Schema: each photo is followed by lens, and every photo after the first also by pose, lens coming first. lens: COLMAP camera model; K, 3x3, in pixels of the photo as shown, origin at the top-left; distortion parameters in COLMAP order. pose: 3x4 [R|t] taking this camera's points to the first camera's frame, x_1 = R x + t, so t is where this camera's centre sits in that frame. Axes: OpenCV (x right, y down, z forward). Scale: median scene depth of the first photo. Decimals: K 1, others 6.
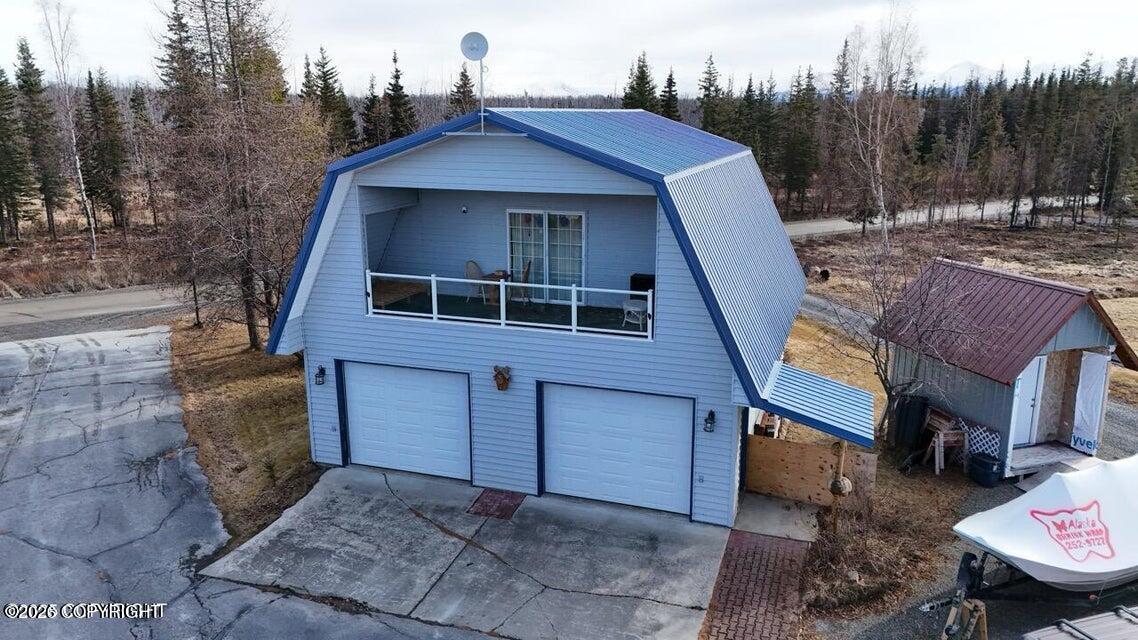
lens RADIAL K [[828.6, 0, 564.8], [0, 828.6, 321.0], [0, 0, 1]] dist [0.084237, -0.069601]
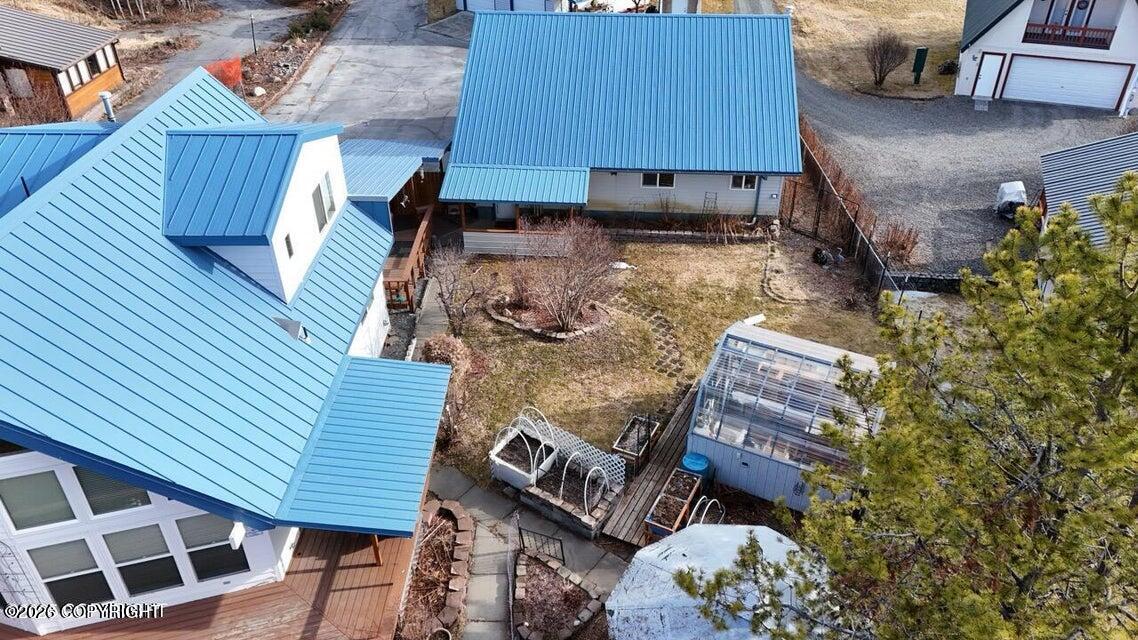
lens RADIAL K [[828.6, 0, 564.8], [0, 828.6, 321.0], [0, 0, 1]] dist [0.084237, -0.069601]
pose [[0.922368, 0.214261, -0.321450, 1.097685], [-0.093334, 0.931043, 0.352771, 0.092724], [0.374869, -0.295382, 0.878762, -1.606681]]
